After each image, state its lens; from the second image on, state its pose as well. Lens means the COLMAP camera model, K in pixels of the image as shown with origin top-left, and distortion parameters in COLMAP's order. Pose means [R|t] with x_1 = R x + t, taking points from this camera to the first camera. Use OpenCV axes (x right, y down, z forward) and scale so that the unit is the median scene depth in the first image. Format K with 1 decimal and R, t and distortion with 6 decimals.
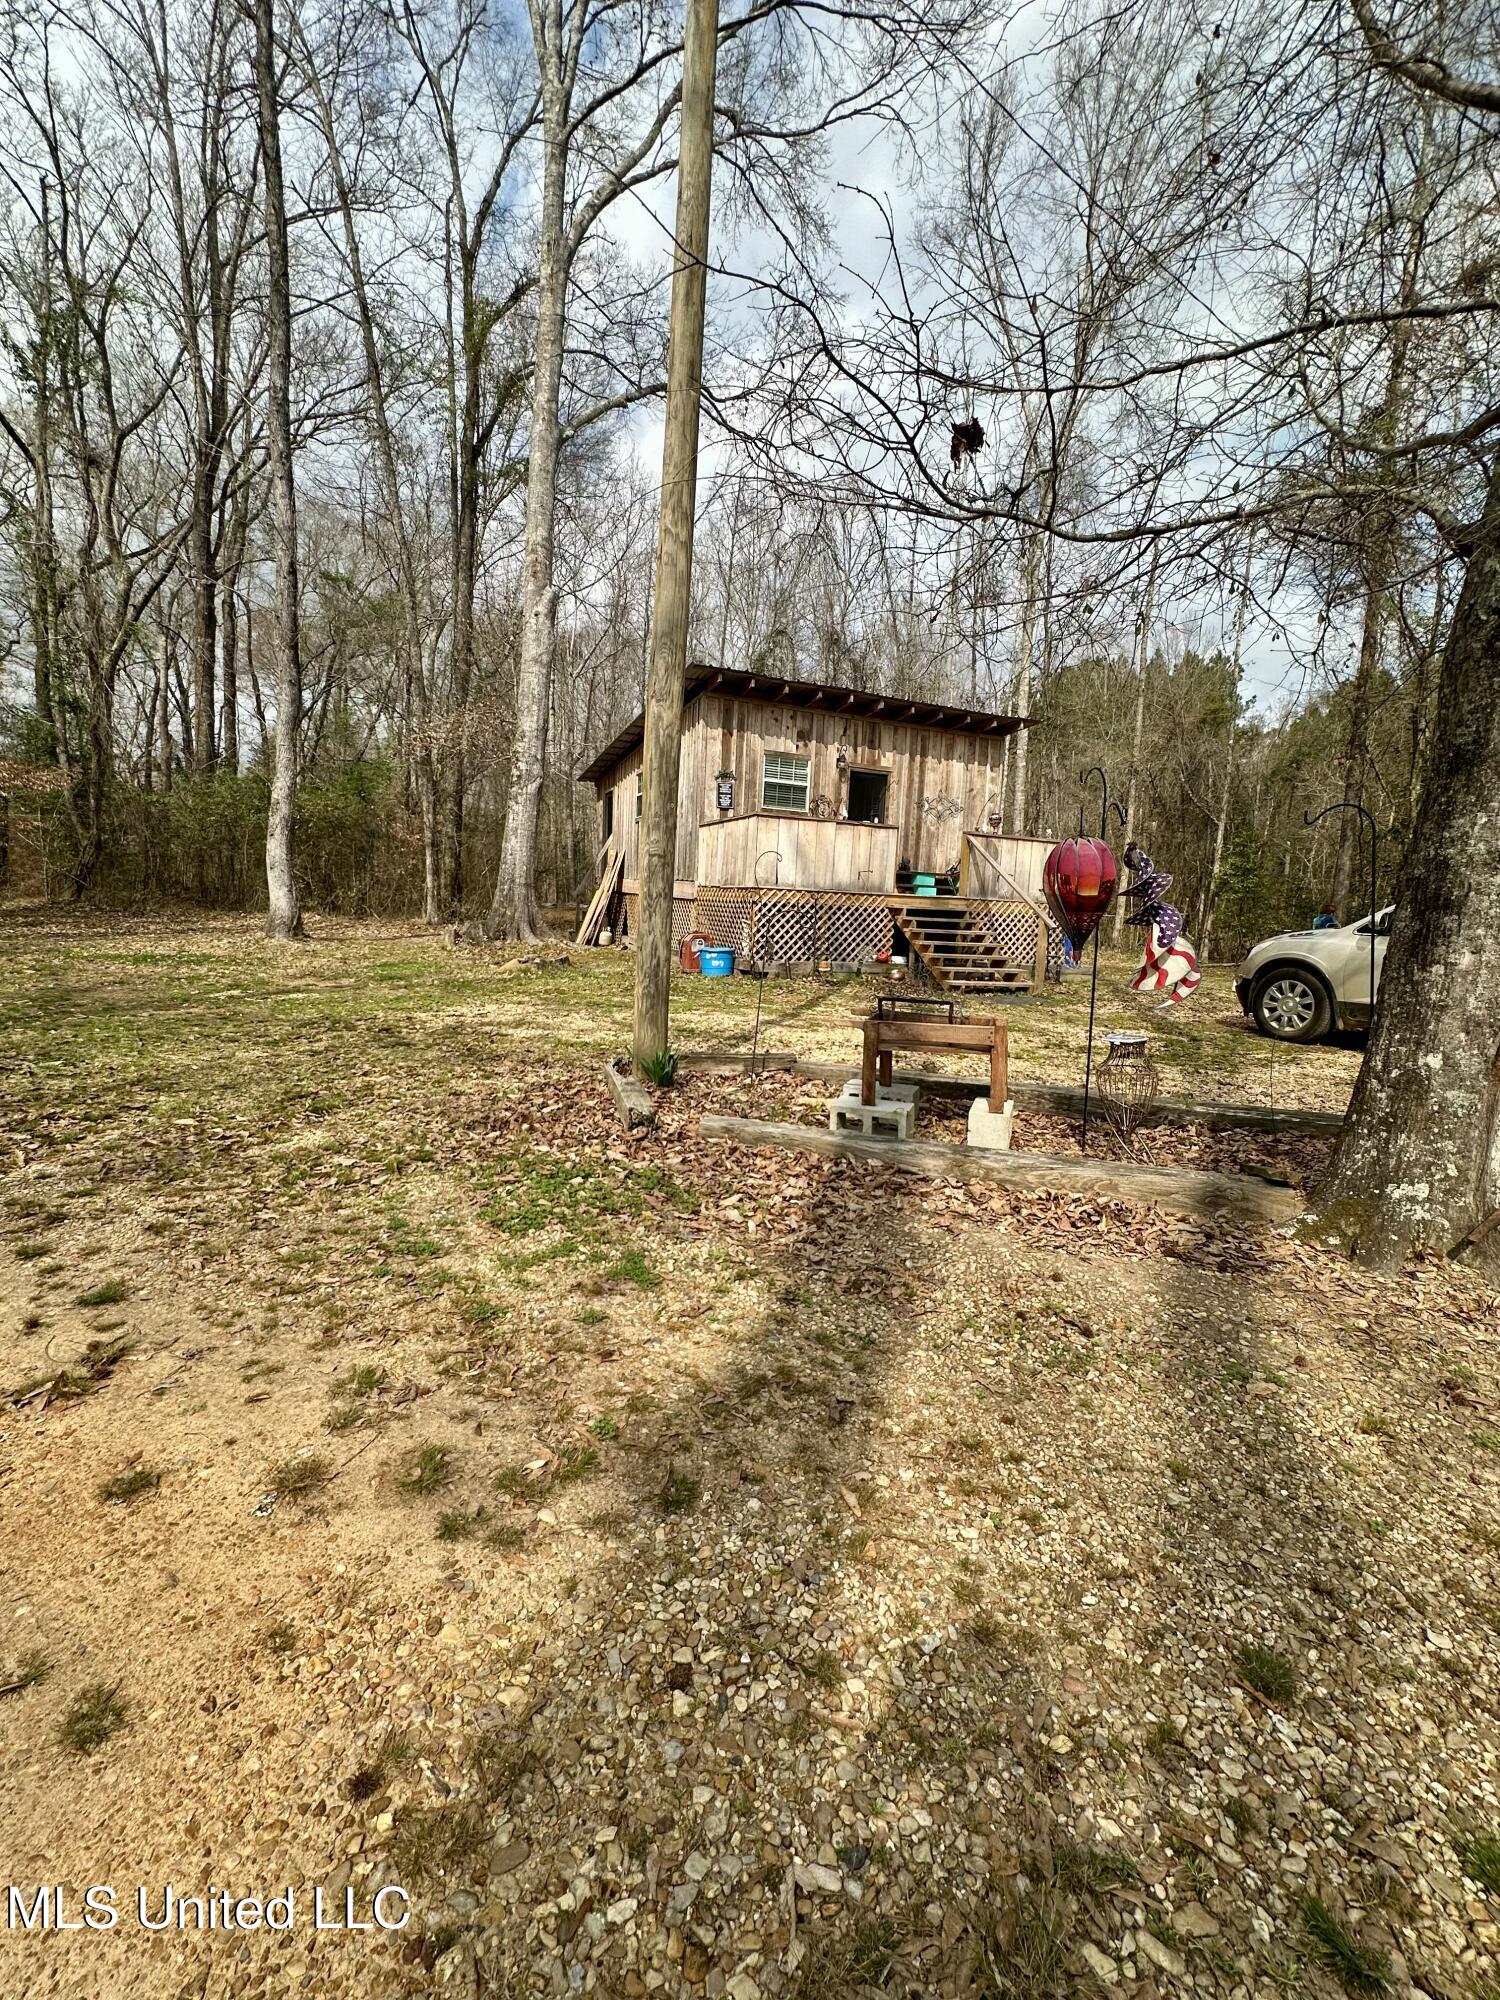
lens RADIAL K [[803.6, 0, 747.9], [0, 803.6, 999.5], [0, 0, 1]] dist [-0.001979, 0.000245]
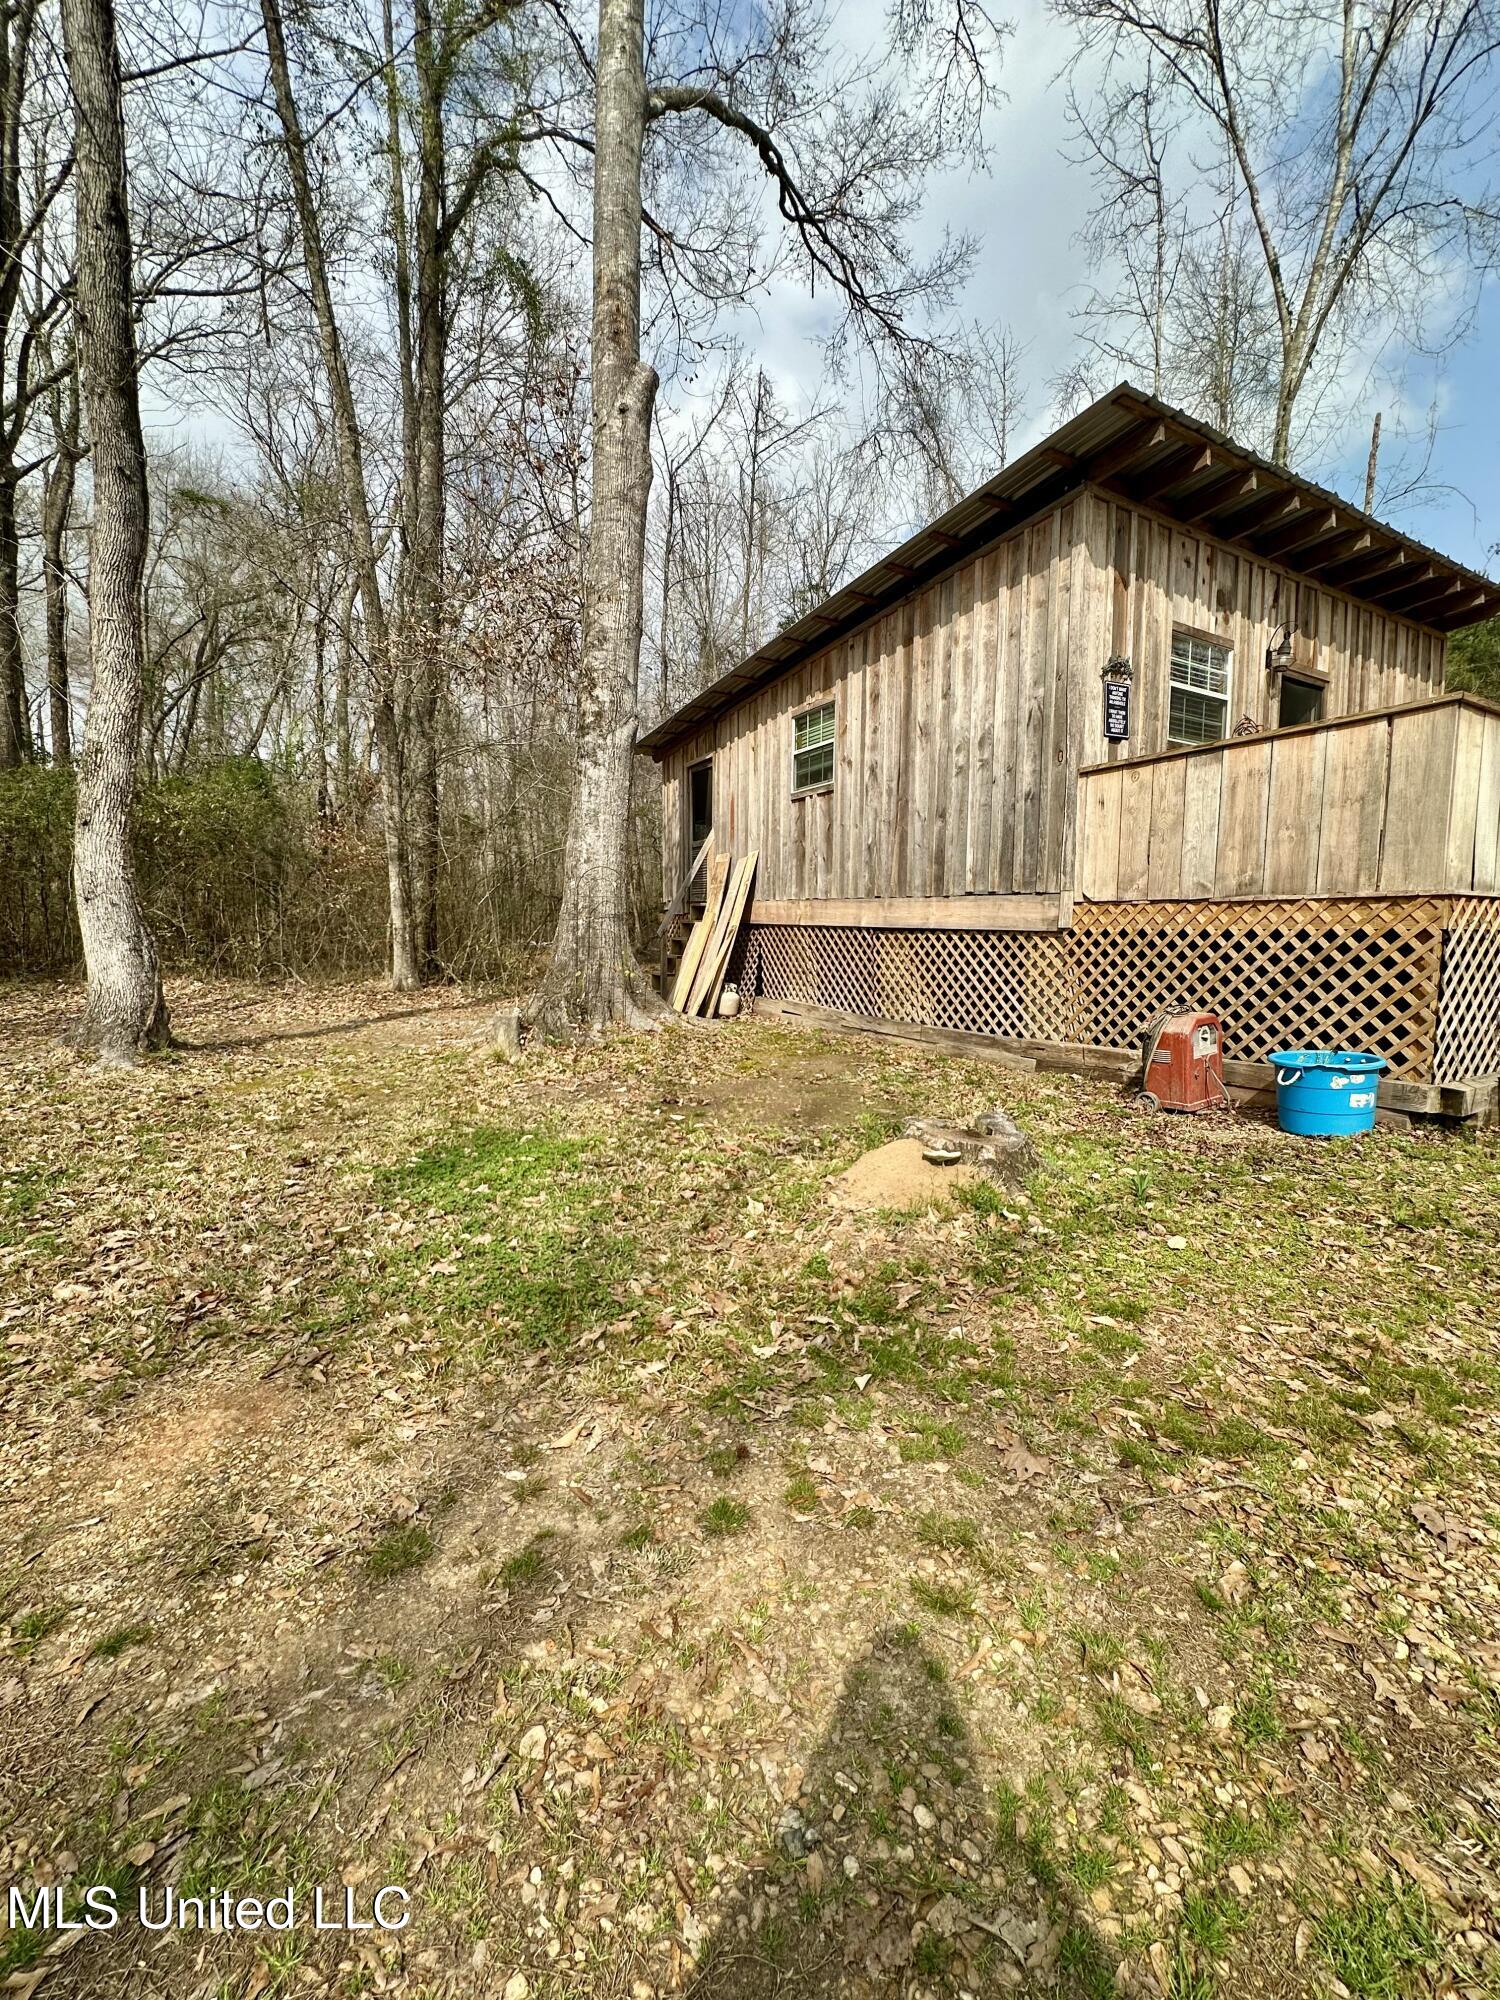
lens RADIAL K [[803.6, 0, 751.5], [0, 803.6, 998.8], [0, 0, 1]] dist [-0.001979, 0.000245]
pose [[0.991874, -0.050922, 0.116588, -0.255241], [0.054634, 0.998089, -0.028872, -0.068388], [-0.114895, 0.035007, 0.992761, 0.465865]]
